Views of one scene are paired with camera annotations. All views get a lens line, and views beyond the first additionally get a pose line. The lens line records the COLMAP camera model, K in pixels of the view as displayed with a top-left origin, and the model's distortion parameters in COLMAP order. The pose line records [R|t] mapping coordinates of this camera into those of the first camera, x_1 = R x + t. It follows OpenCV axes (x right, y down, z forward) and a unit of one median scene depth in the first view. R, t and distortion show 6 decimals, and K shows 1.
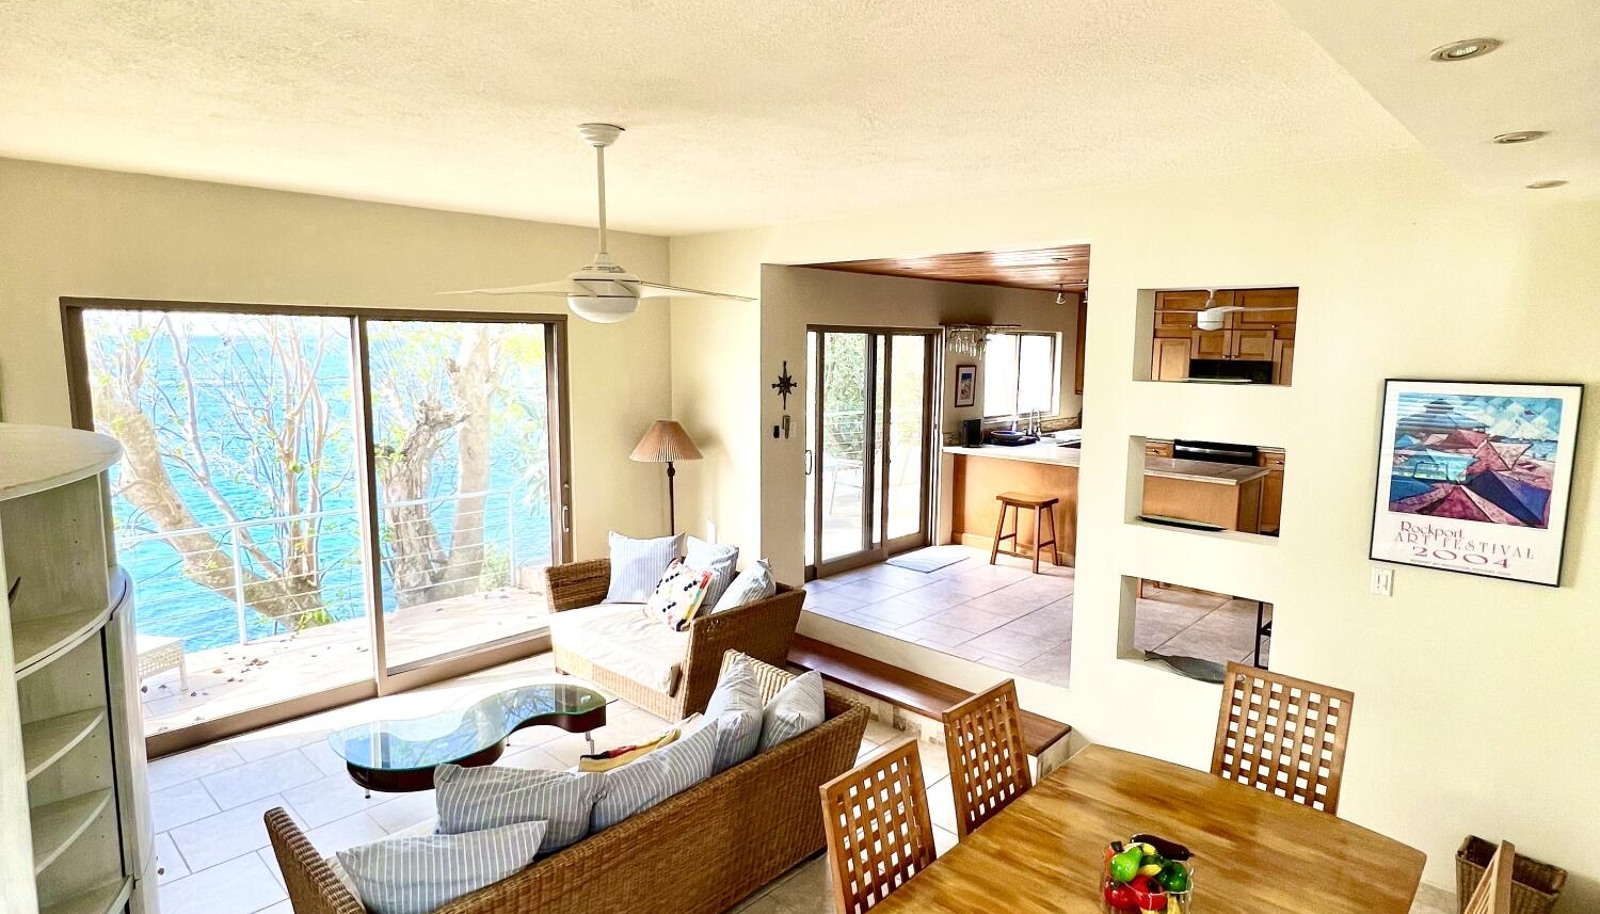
lens RADIAL K [[860.5, 0, 795.3], [0, 860.5, 456.8], [0, 0, 1]] dist [-0.007079, -0.000142]
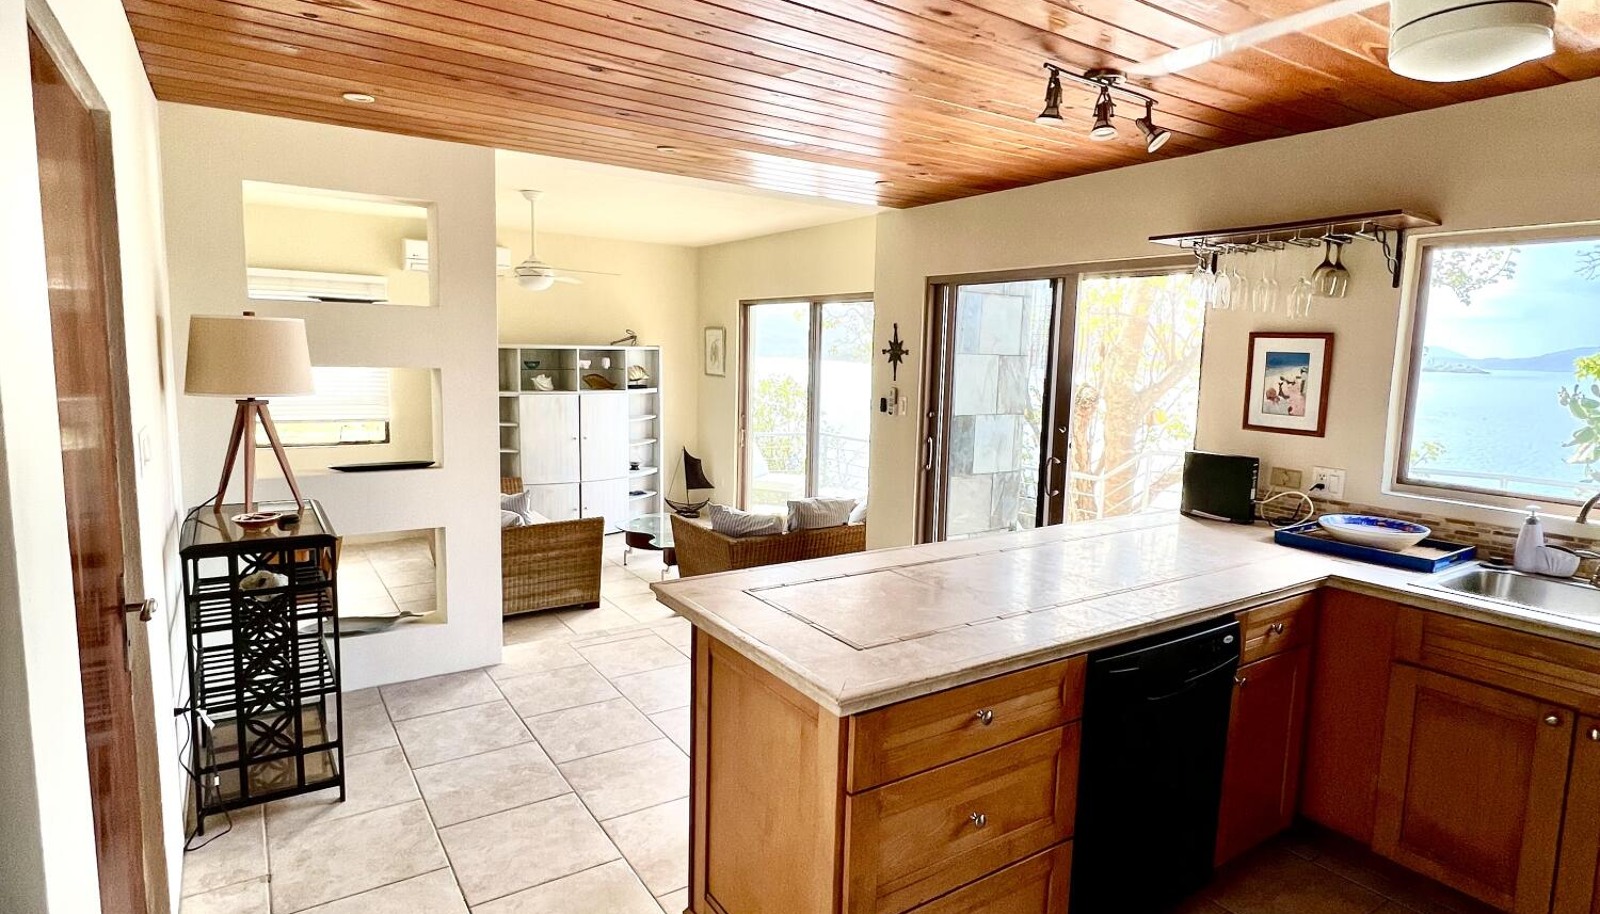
lens RADIAL K [[860.5, 0, 808.9], [0, 860.5, 449.5], [0, 0, 1]] dist [-0.007079, -0.000142]
pose [[-0.229936, 0.102728, -0.967769, 0.663242], [-0.151063, 0.978593, 0.139769, -0.074830], [0.961410, 0.178332, -0.209496, 0.879636]]
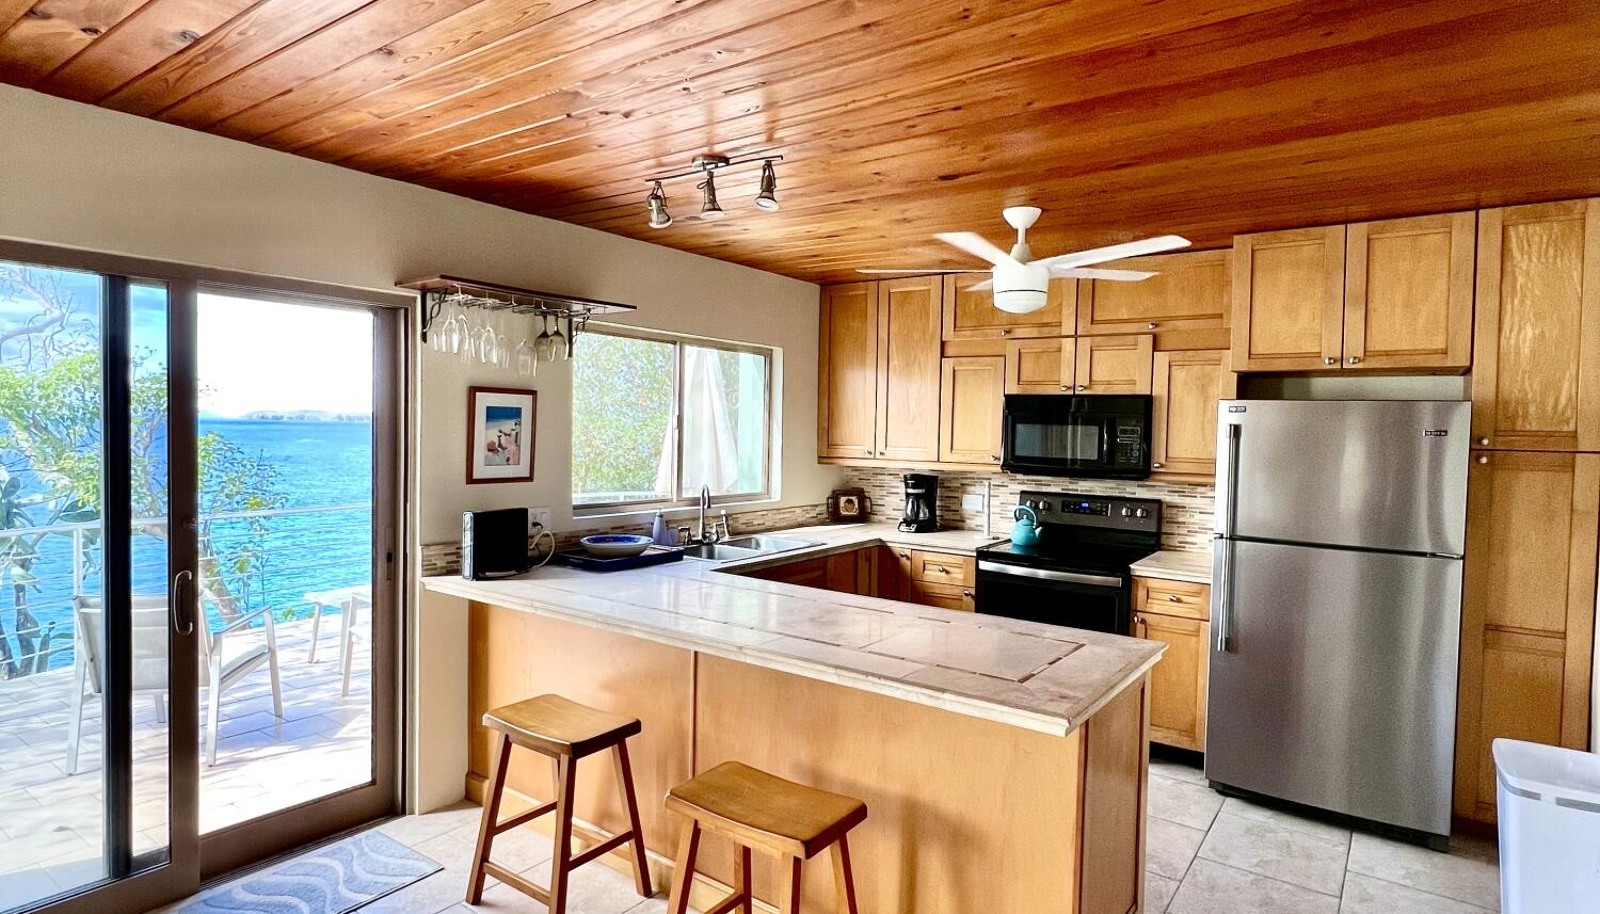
lens RADIAL K [[860.5, 0, 806.3], [0, 860.5, 455.7], [0, 0, 1]] dist [-0.007079, -0.000142]
pose [[0.991444, 0.007391, 0.130325, 0.298447], [0.005645, 0.995034, -0.099374, -0.027420], [-0.130412, 0.099260, 0.986479, 0.549560]]
